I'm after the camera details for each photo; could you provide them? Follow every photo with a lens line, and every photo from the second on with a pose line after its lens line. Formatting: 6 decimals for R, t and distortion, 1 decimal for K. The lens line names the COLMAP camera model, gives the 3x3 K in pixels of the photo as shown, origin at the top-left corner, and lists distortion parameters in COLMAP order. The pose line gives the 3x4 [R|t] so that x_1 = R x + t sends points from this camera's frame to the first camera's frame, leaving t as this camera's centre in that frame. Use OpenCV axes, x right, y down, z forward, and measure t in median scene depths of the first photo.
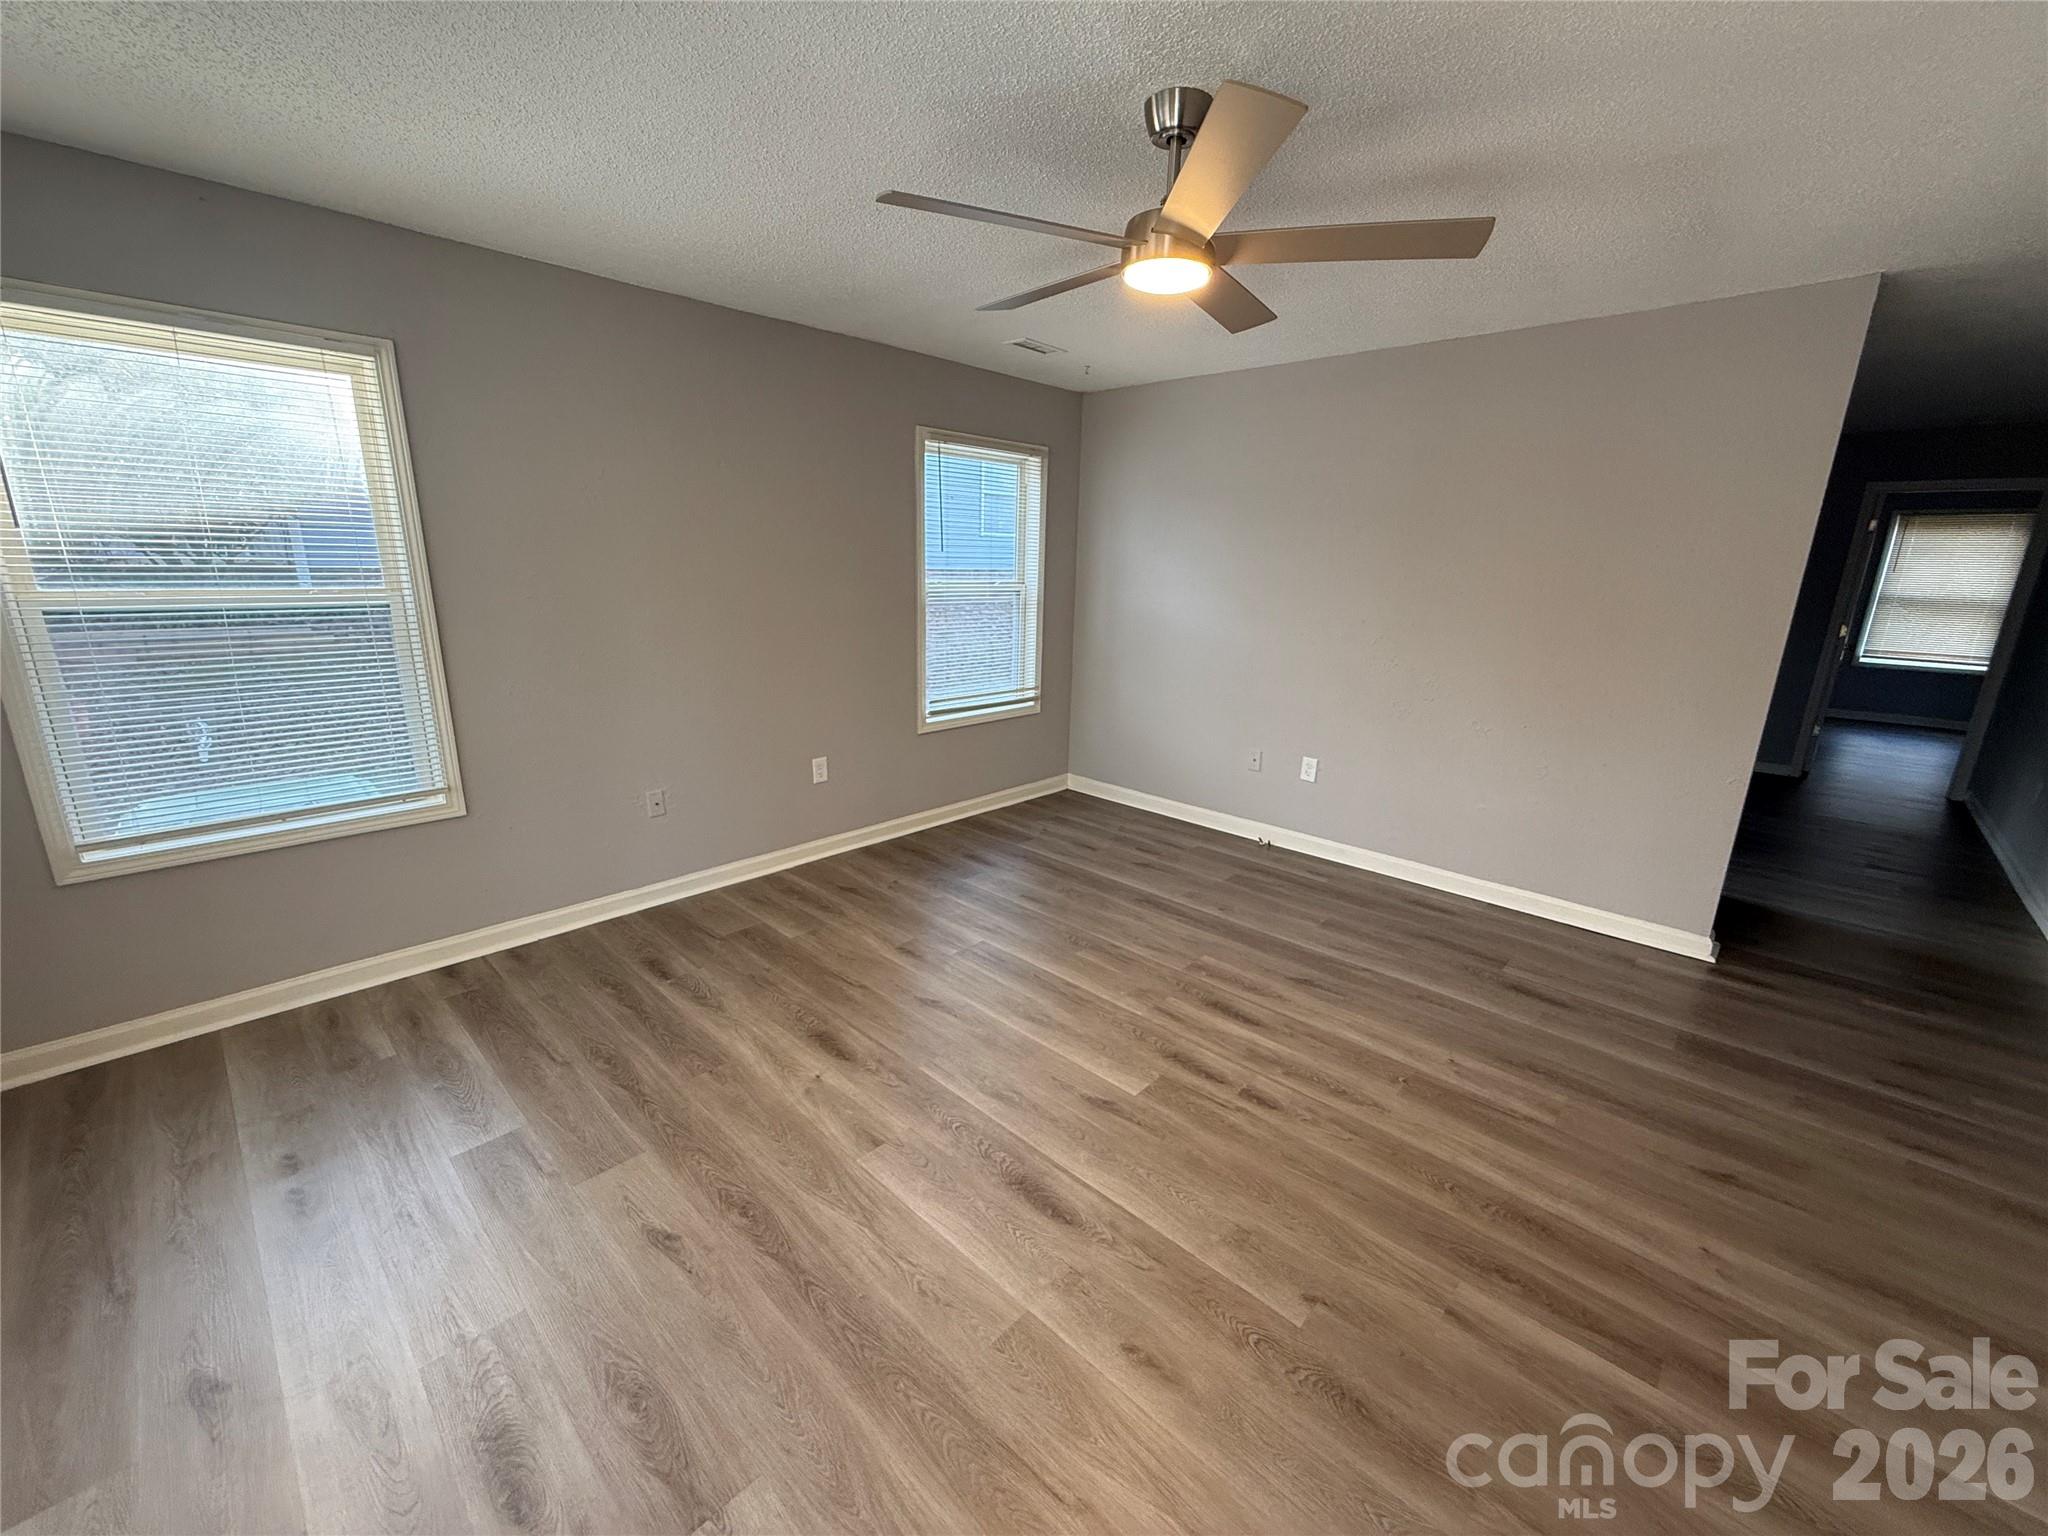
lens RADIAL K [[814.1, 0, 1024.0], [0, 814.1, 768.0], [0, 0, 1]] dist [0.003182, 0.000051]
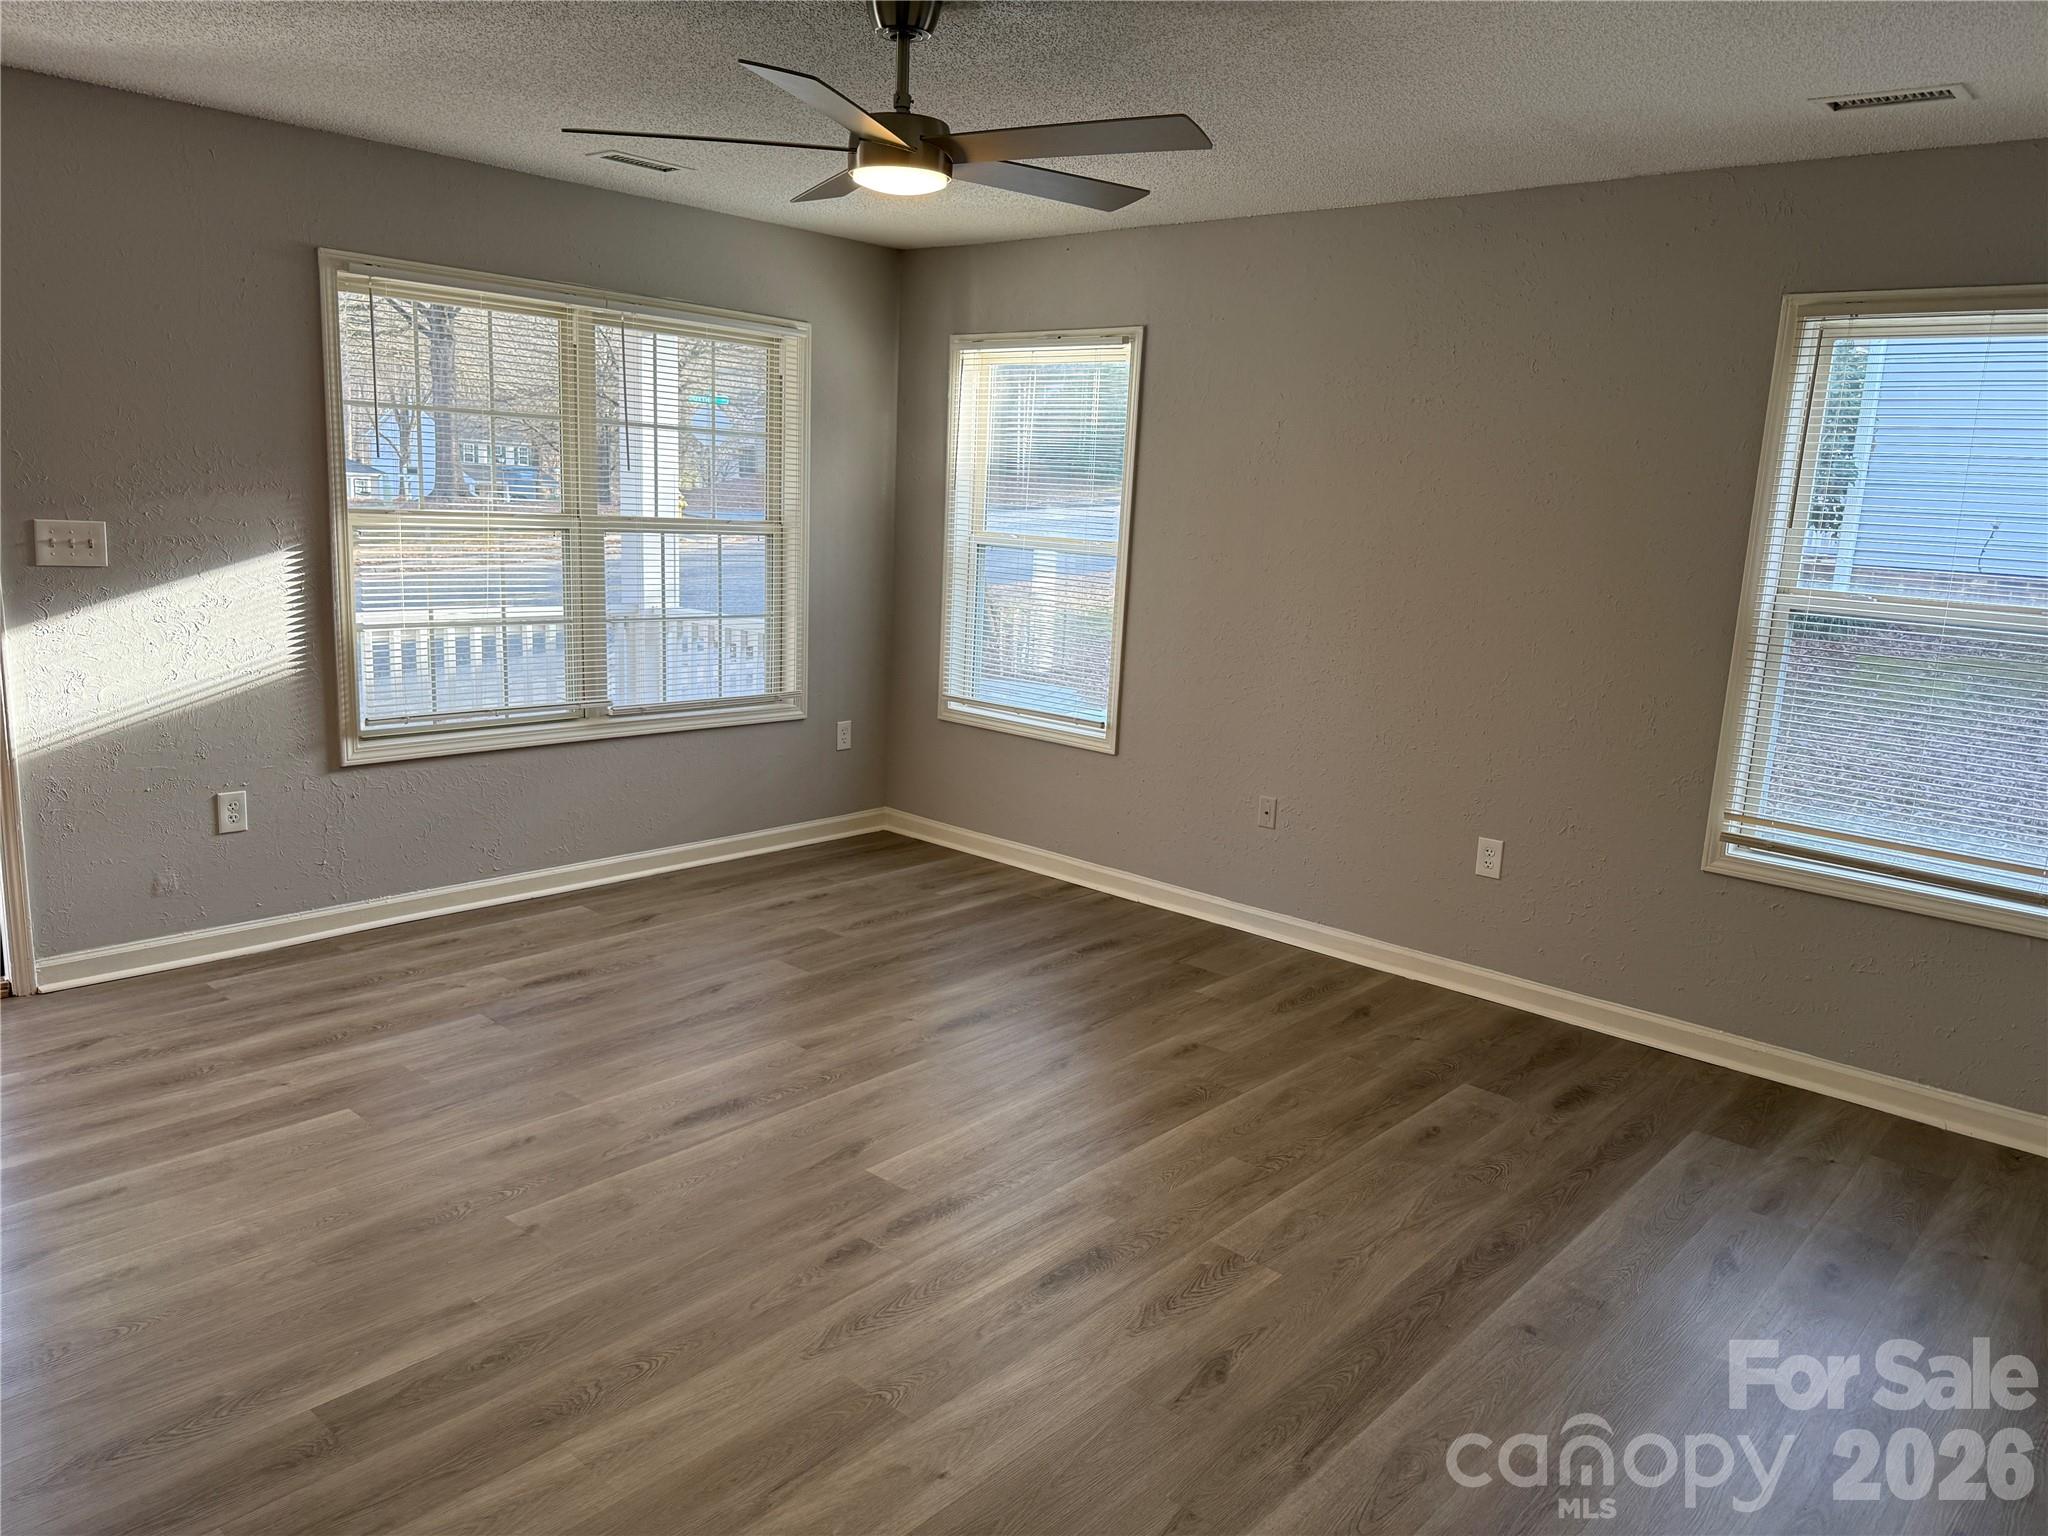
lens RADIAL K [[1445.6, 0, 1024.0], [0, 1445.6, 768.0], [0, 0, 1]] dist [0.142290, -0.229979]
pose [[0.032776, 0.171173, -0.984696, 1.309671], [-0.297328, 0.942290, 0.153905, -0.201797], [0.954213, 0.287733, 0.081779, 0.823597]]
